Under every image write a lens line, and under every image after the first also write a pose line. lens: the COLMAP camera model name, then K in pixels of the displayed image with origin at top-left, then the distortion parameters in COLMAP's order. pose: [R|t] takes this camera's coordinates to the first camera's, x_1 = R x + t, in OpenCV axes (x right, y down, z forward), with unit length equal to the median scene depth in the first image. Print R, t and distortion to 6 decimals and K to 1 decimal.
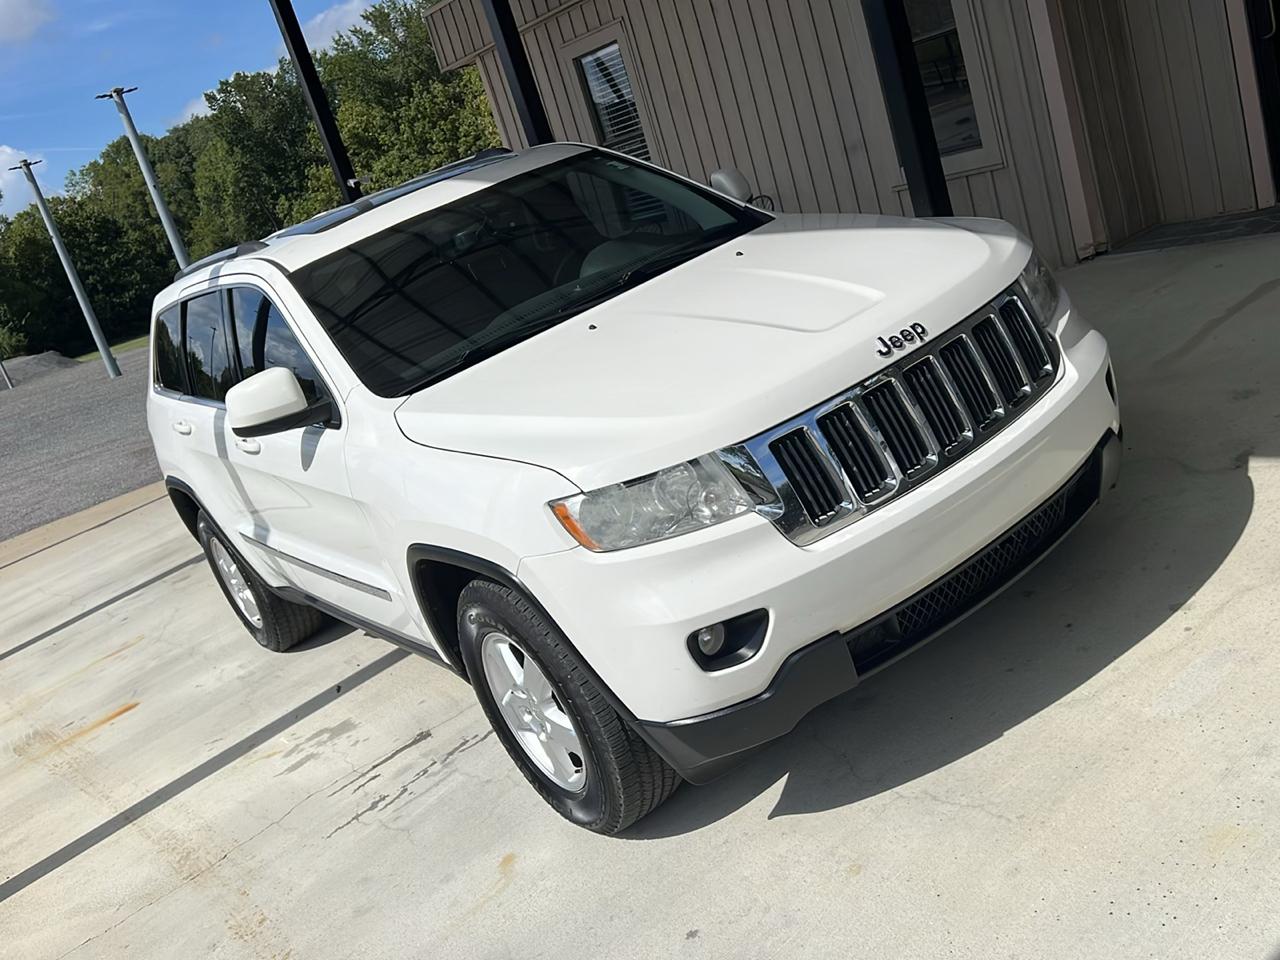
lens RADIAL K [[1239.4, 0, 637.4], [0, 1239.4, 482.7], [0, 0, 1]] dist [0.022082, 0.000000]
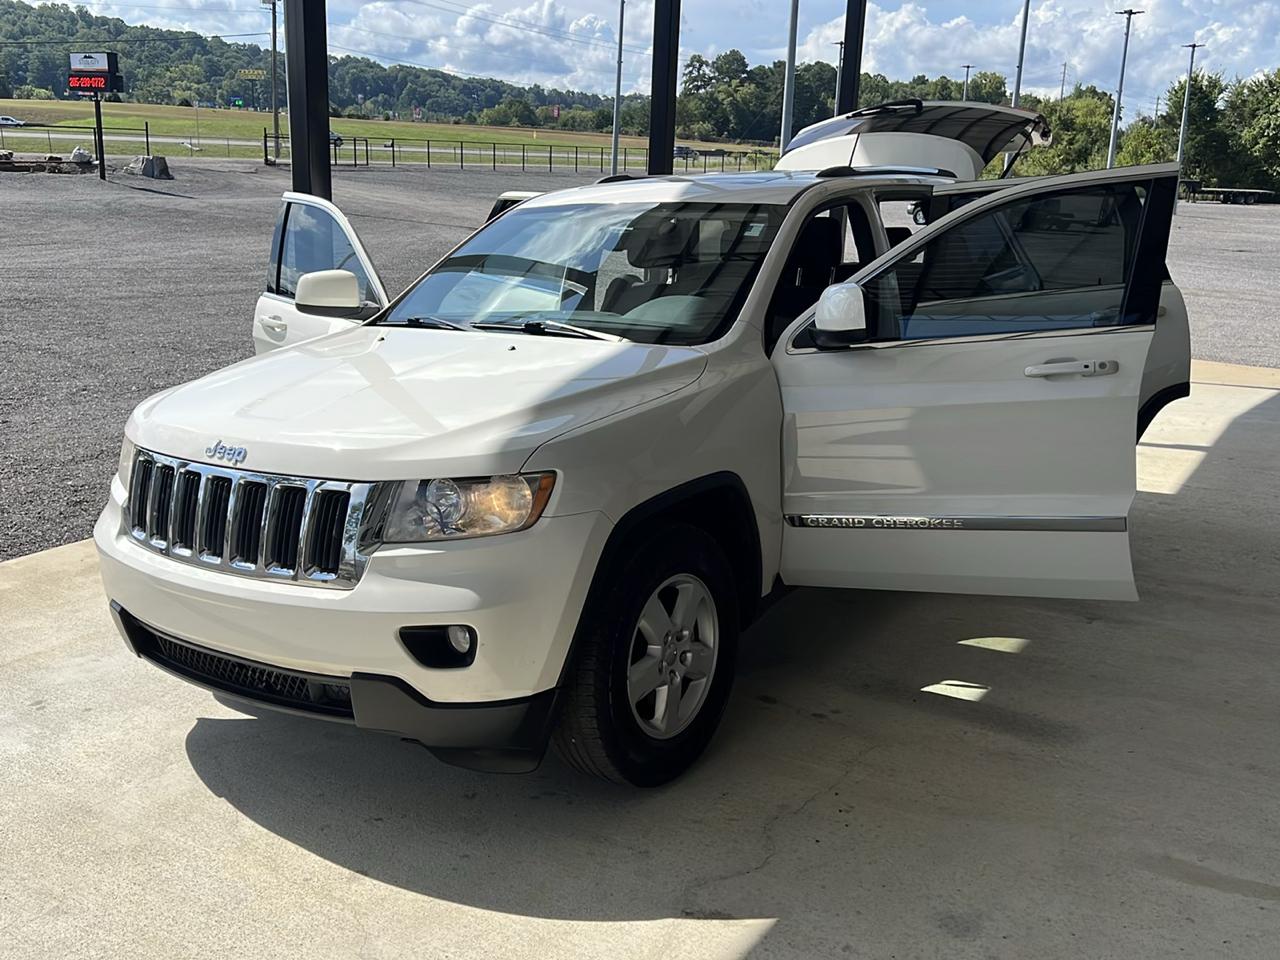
lens RADIAL K [[1239.2, 0, 626.4], [0, 1239.2, 474.6], [0, 0, 1]] dist [0.018560, 0.000000]
pose [[0.320782, 0.524035, -0.788978, 0.914548], [-0.371815, 0.835803, 0.403964, -0.512231], [0.871122, 0.163770, 0.462954, 0.587135]]
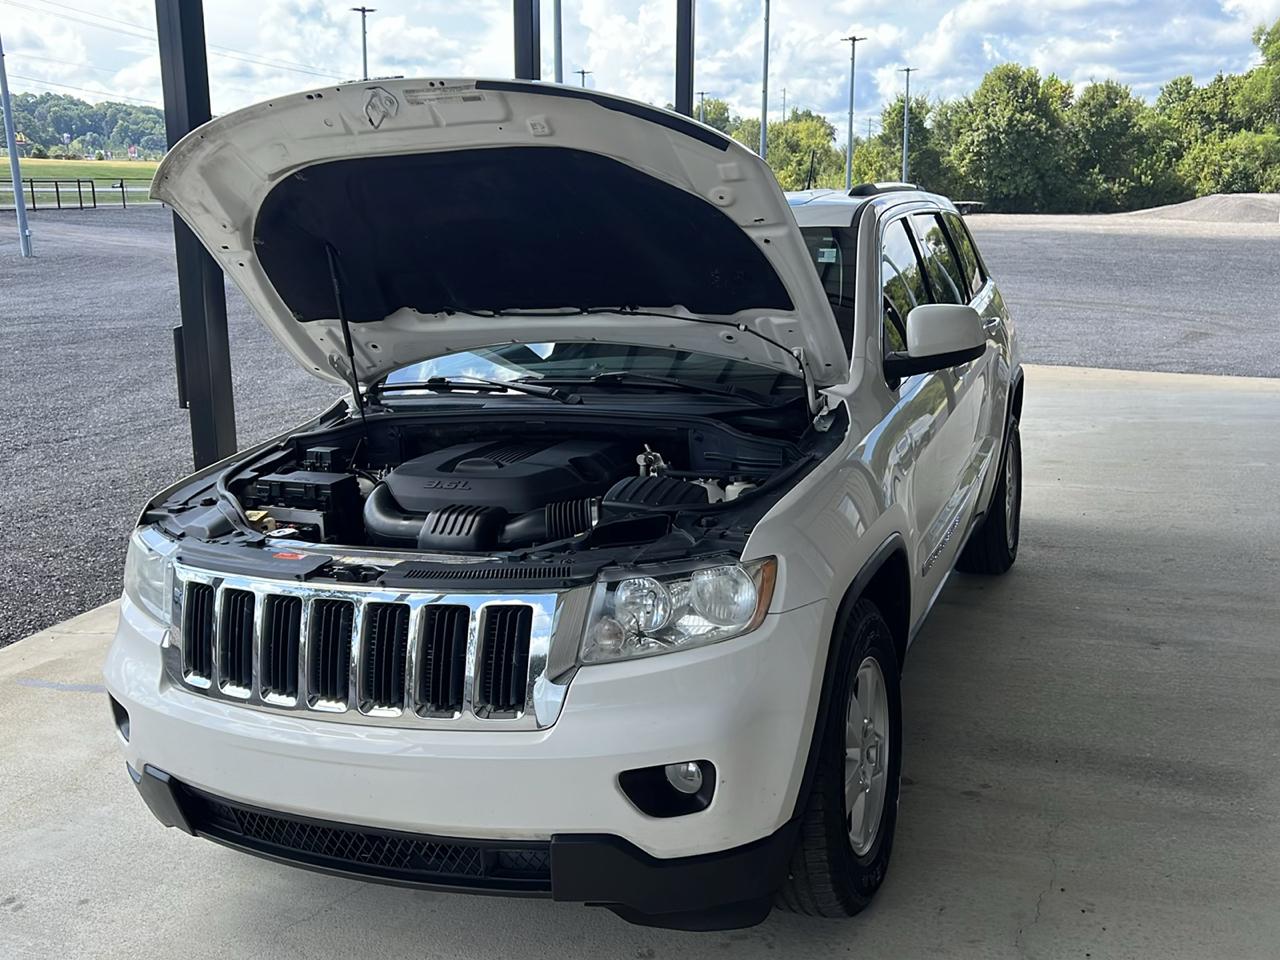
lens RADIAL K [[1239.4, 0, 631.3], [0, 1239.4, 472.5], [0, 0, 1]] dist [0.022082, 0.000000]
pose [[0.510679, 0.471741, -0.718796, 0.683917], [-0.372072, 0.874950, 0.309880, -0.390117], [0.775093, 0.109194, 0.622340, 0.443552]]
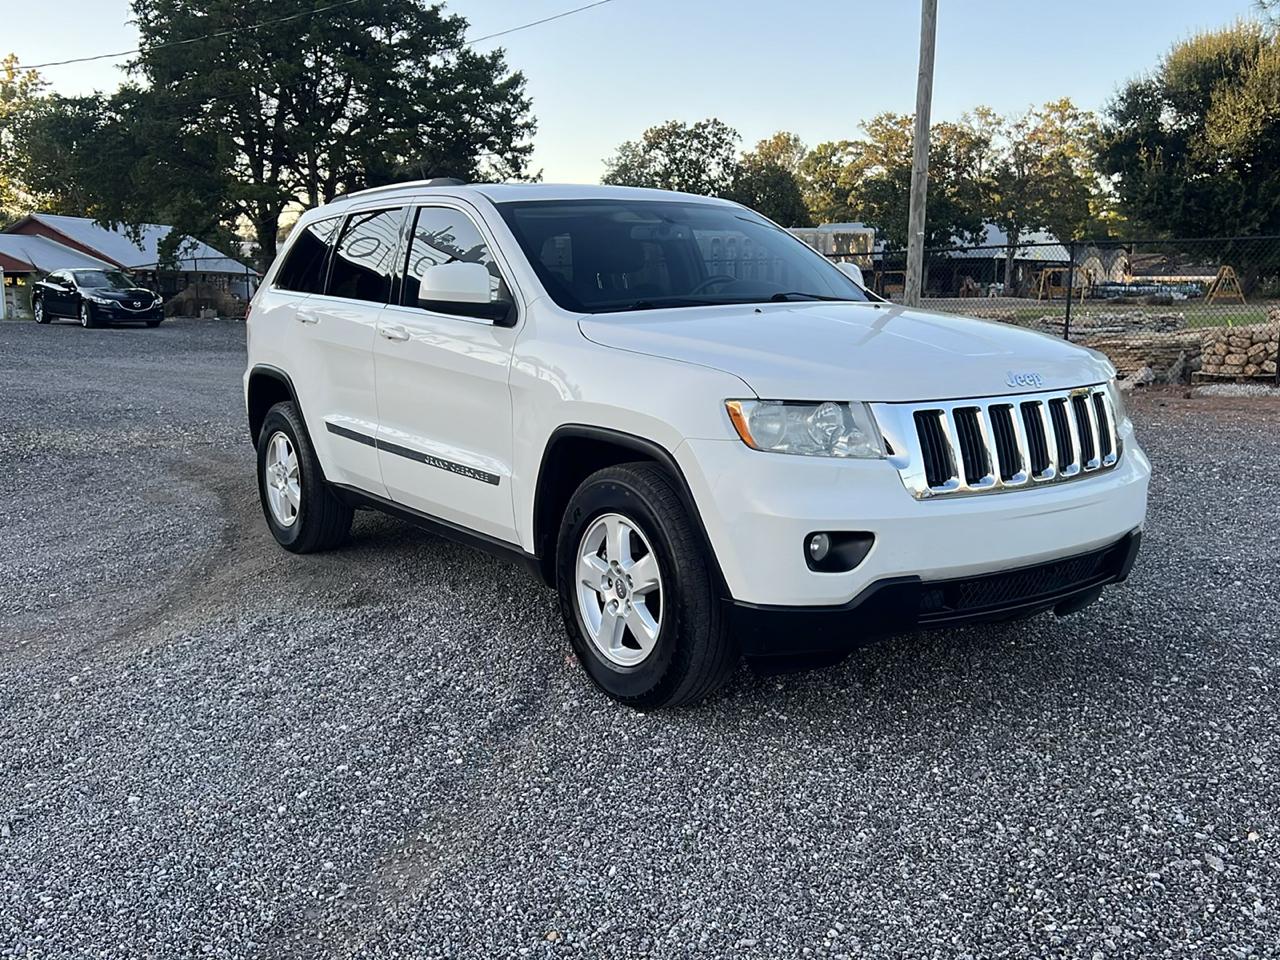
lens RADIAL K [[1239.4, 0, 648.4], [0, 1239.4, 471.7], [0, 0, 1]] dist [0.022082, 0.000000]
pose [[0.941351, 0.331417, 0.063416, -0.139806], [-0.317720, 0.933862, -0.164185, 0.217191], [-0.113635, 0.134407, 0.984389, -0.127120]]
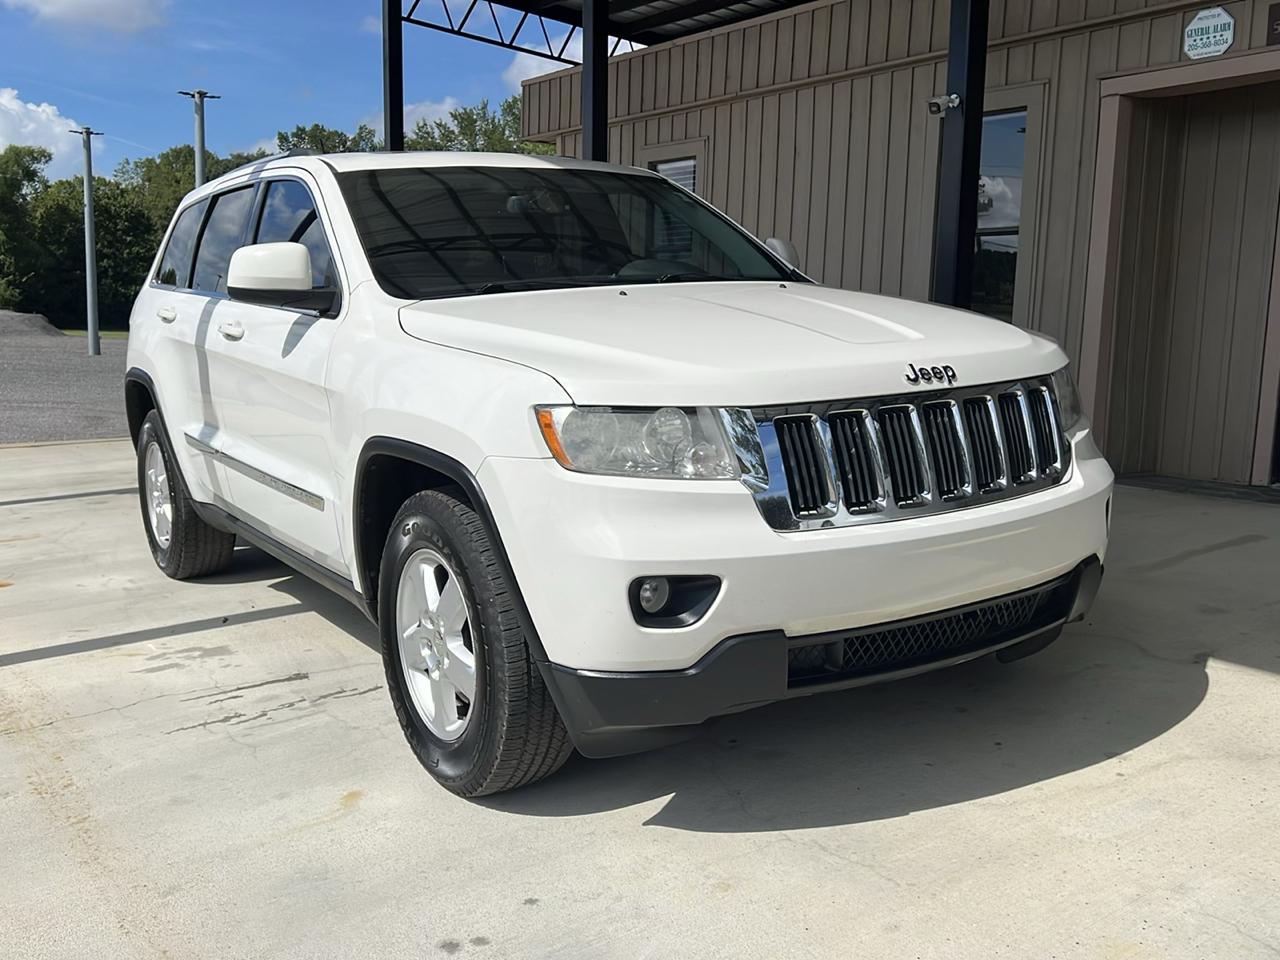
lens RADIAL K [[1239.4, 0, 637.4], [0, 1239.4, 480.5], [0, 0, 1]] dist [0.022082, 0.000000]
pose [[0.947364, 0.319335, 0.022955, -0.000789], [-0.313410, 0.939652, -0.137212, 0.124604], [-0.065386, 0.122796, 0.990276, 0.044257]]
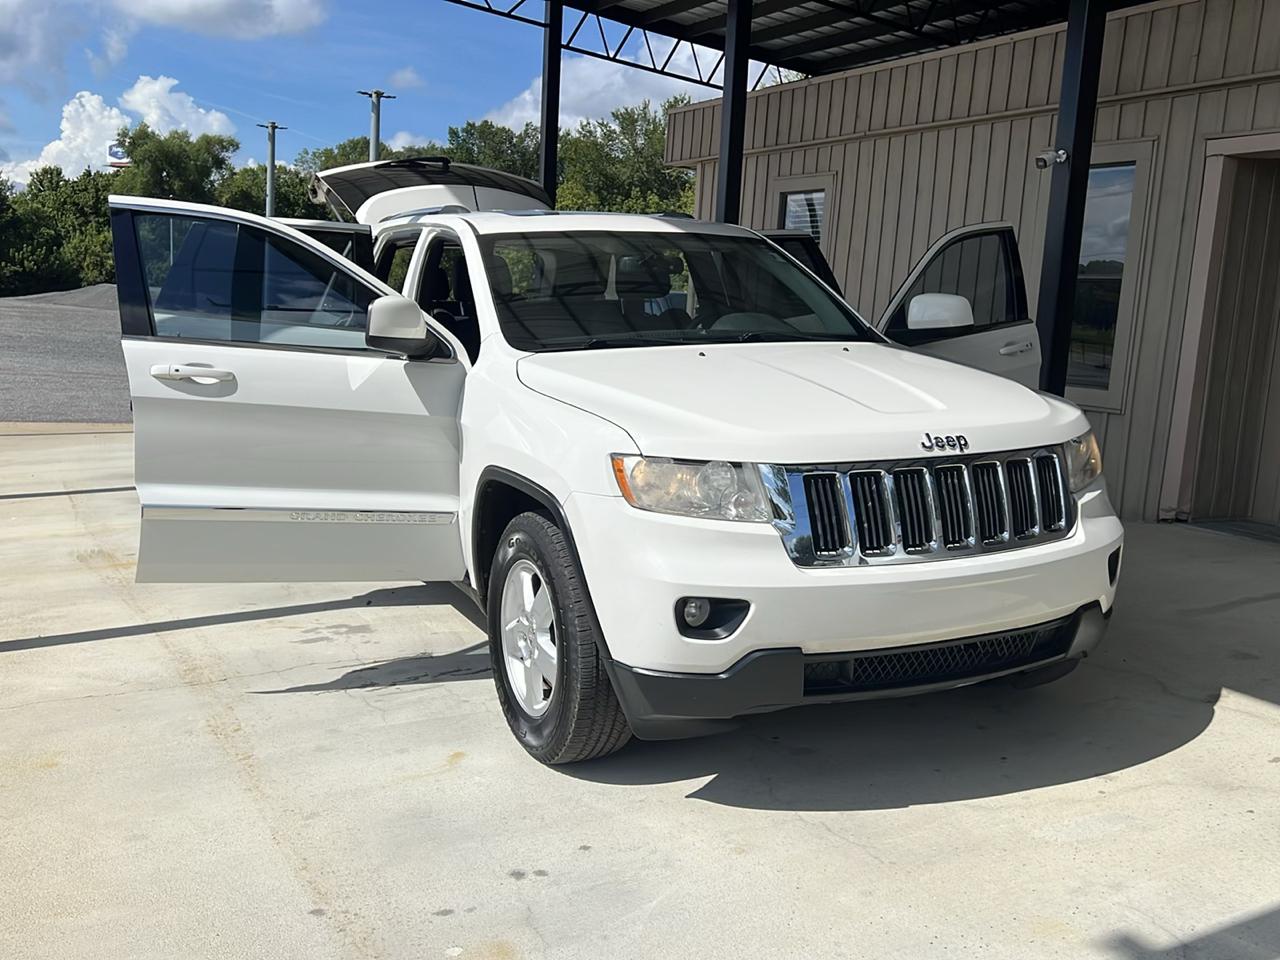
lens RADIAL K [[1239.4, 0, 630.8], [0, 1239.4, 475.4], [0, 0, 1]] dist [0.022082, 0.000000]
pose [[0.924202, 0.370909, -0.090982, 0.042690], [-0.378864, 0.920447, -0.096118, 0.100833], [0.048093, 0.123303, 0.991203, -0.122051]]
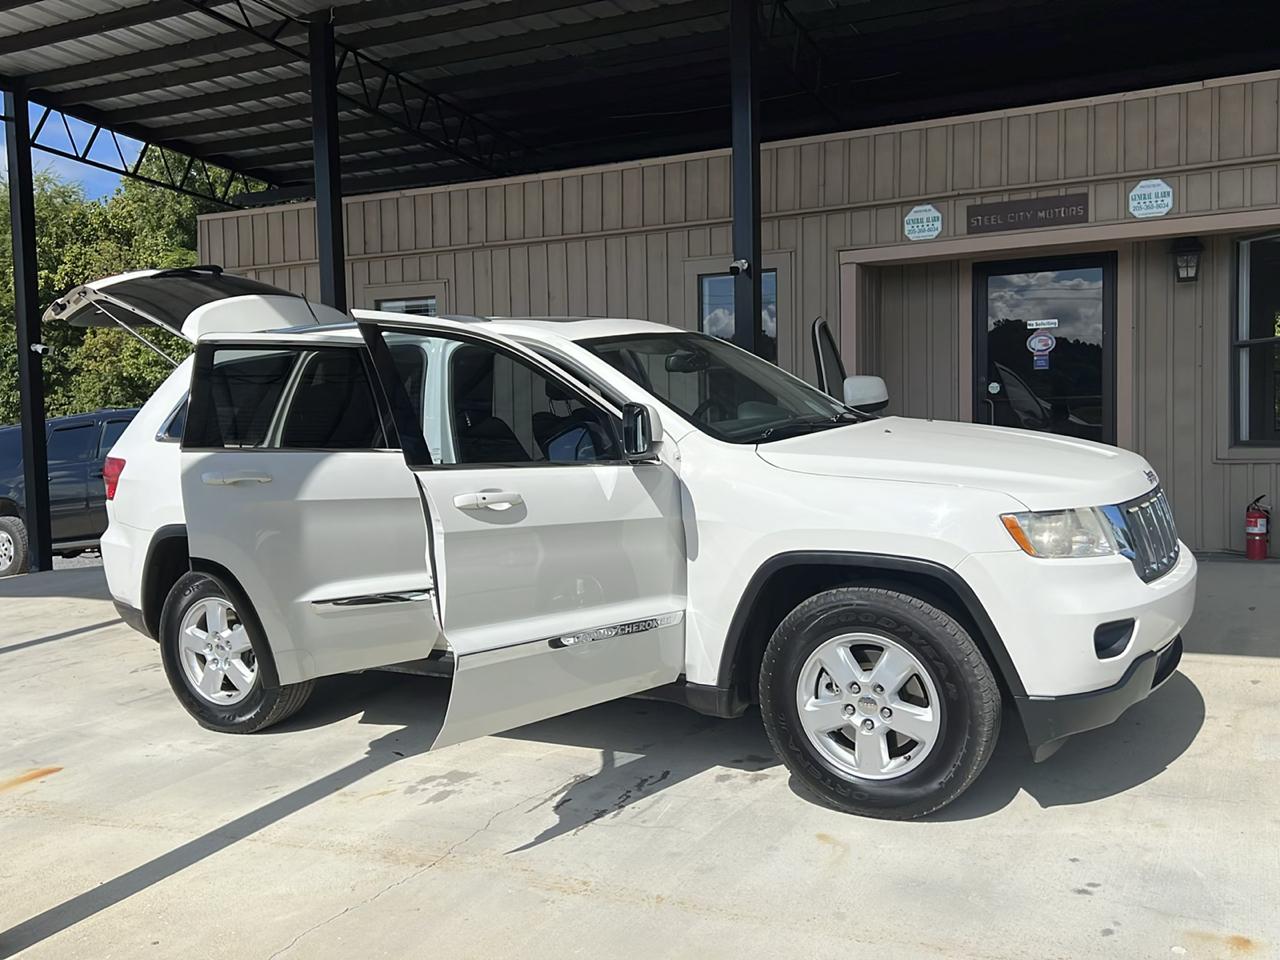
lens RADIAL K [[1239.4, 0, 631.4], [0, 1239.4, 486.2], [0, 0, 1]] dist [0.022082, 0.000000]
pose [[0.859355, 0.258911, 0.440993, -0.726944], [-0.117588, 0.939297, -0.322327, 0.333984], [-0.497677, 0.225138, 0.837634, 0.040929]]
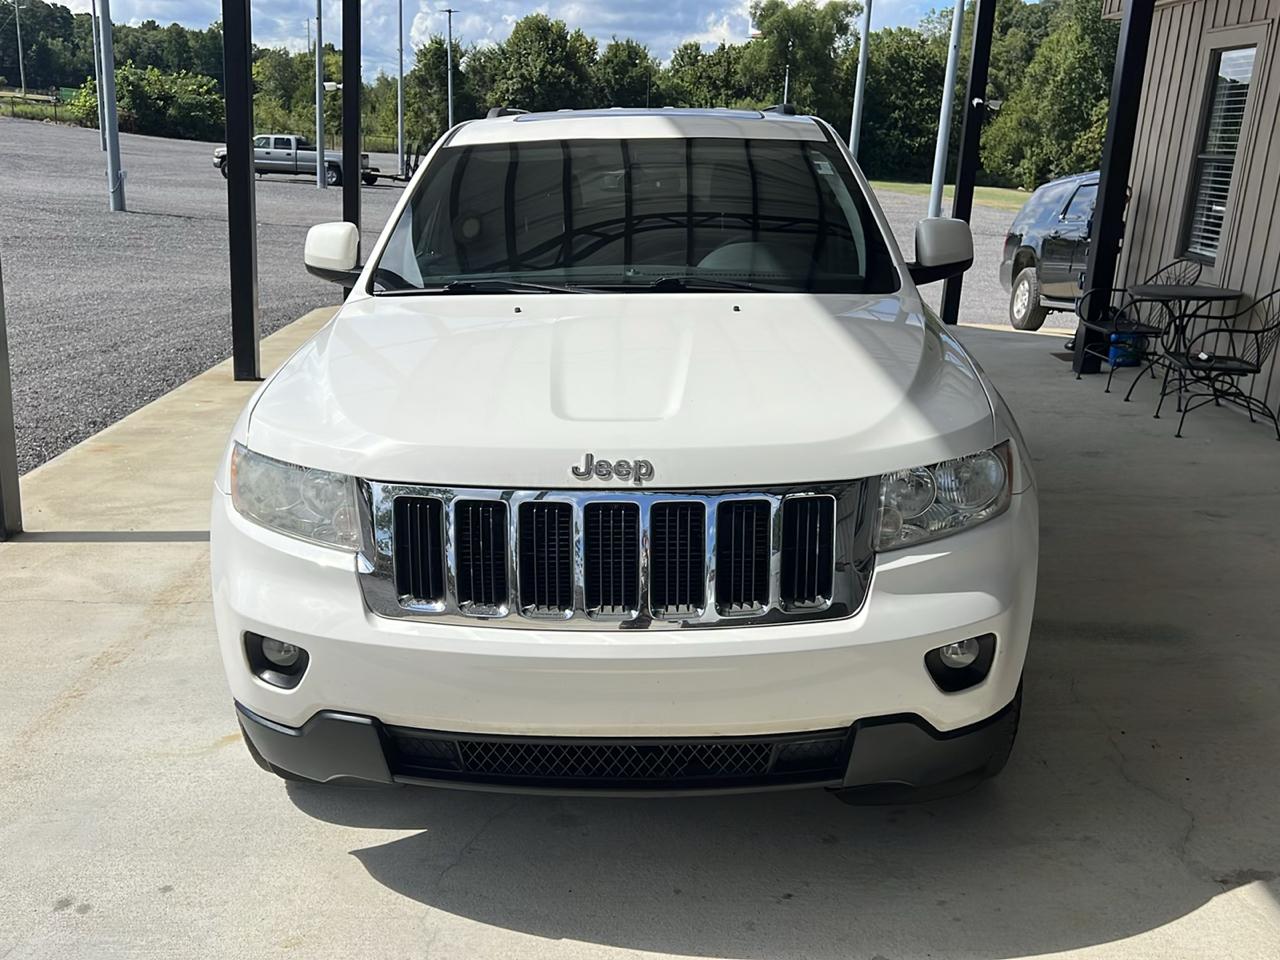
lens RADIAL K [[1239.4, 0, 632.2], [0, 1239.4, 481.9], [0, 0, 1]] dist [0.022082, 0.000000]
pose [[0.749903, 0.478134, -0.457201, 0.446317], [-0.436097, 0.876973, 0.201837, -0.206895], [0.497458, 0.048026, 0.866158, 0.214612]]
